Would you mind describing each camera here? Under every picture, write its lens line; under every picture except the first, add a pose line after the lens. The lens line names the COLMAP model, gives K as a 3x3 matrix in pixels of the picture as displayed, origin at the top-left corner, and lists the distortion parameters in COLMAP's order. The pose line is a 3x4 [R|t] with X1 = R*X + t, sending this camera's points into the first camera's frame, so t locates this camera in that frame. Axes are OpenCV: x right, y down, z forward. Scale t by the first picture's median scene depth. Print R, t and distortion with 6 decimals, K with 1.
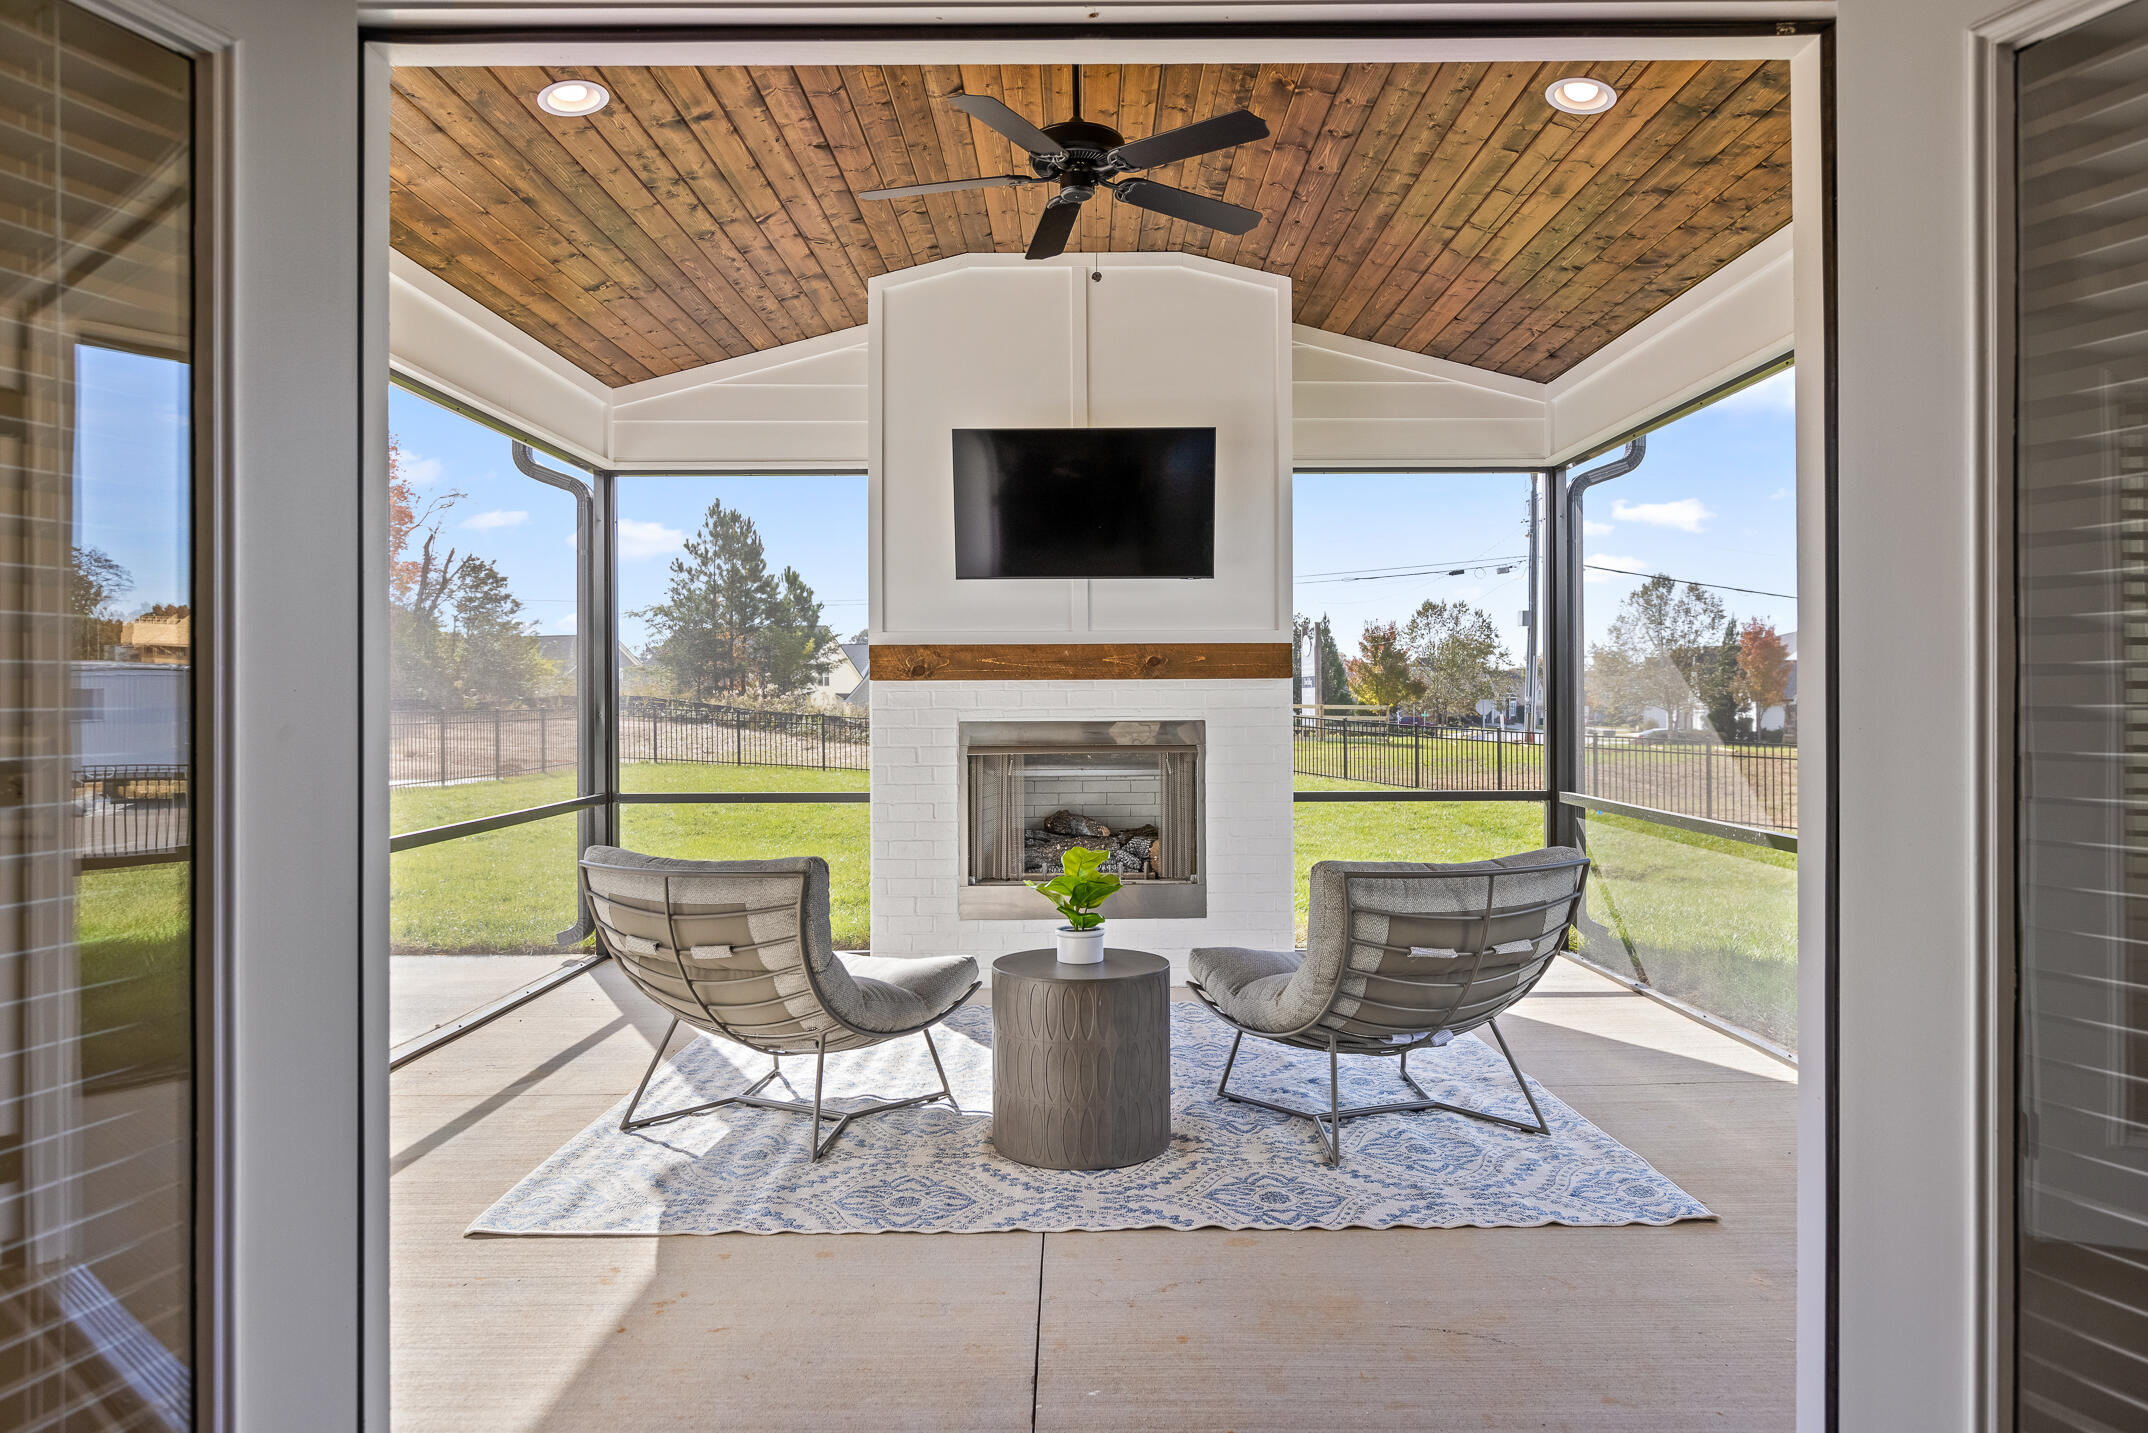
lens RADIAL K [[1321.6, 0, 1081.5], [0, 1321.6, 692.3], [0, 0, 1]] dist [-0.002307, -0.000694]
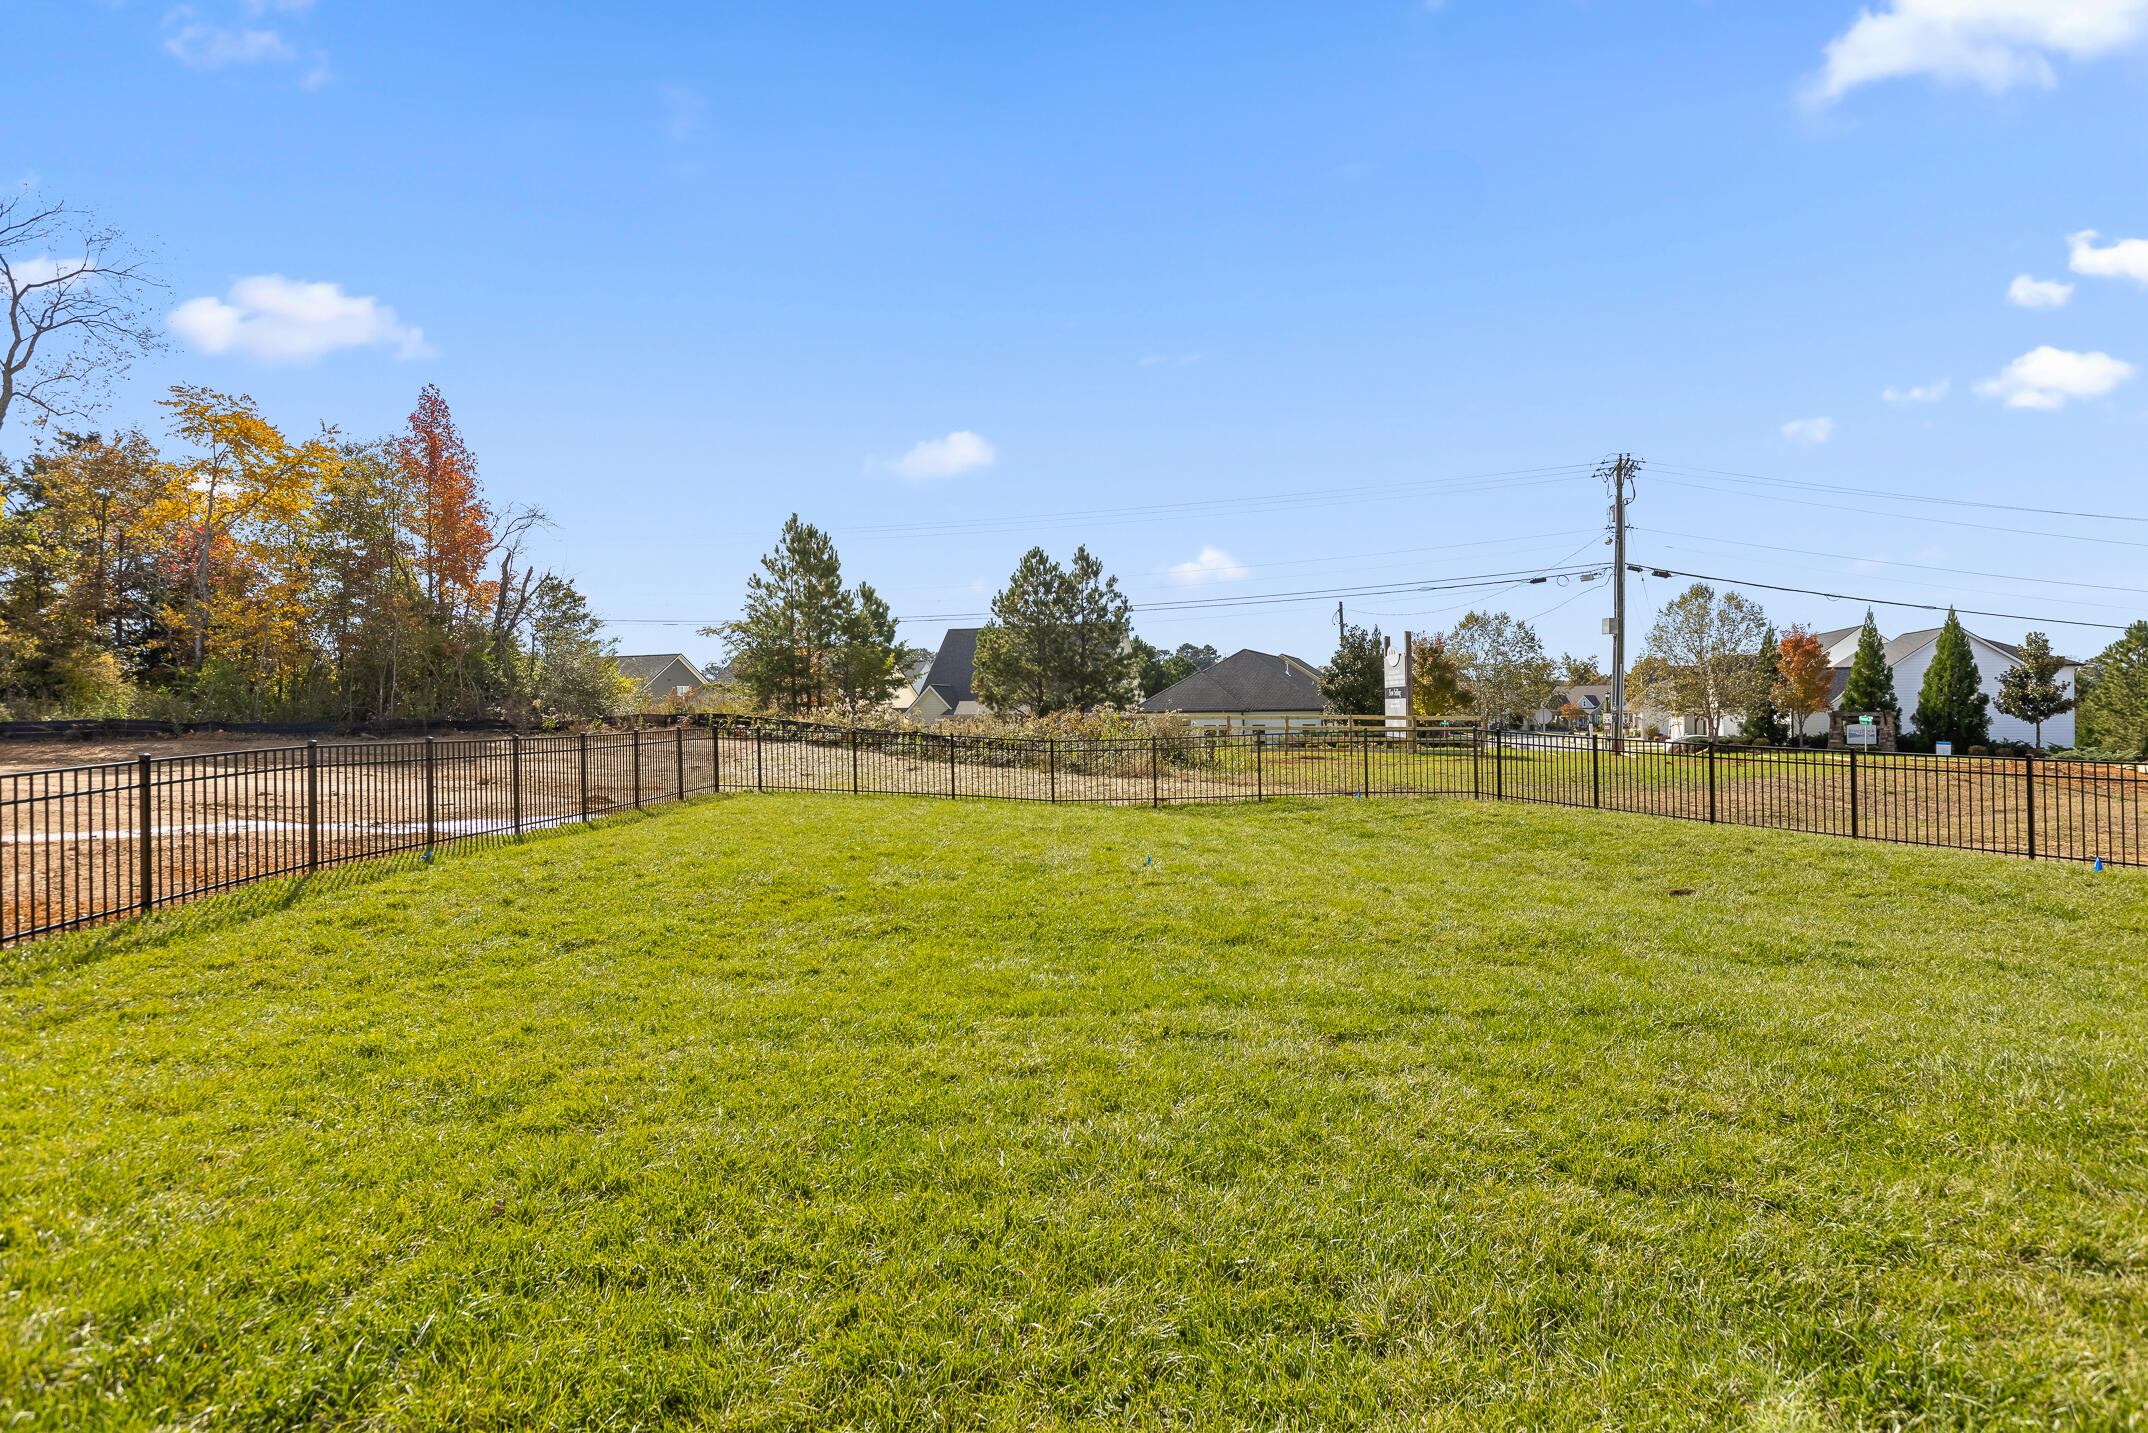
lens RADIAL K [[1168.7, 0, 1058.3], [0, 1168.7, 700.1], [0, 0, 1]] dist [0.001958, -0.000364]
pose [[0.999704, -0.009287, -0.022480, -0.056584], [0.009204, 0.999950, -0.003788, -0.001308], [0.022514, 0.003580, 0.999740, 0.121744]]
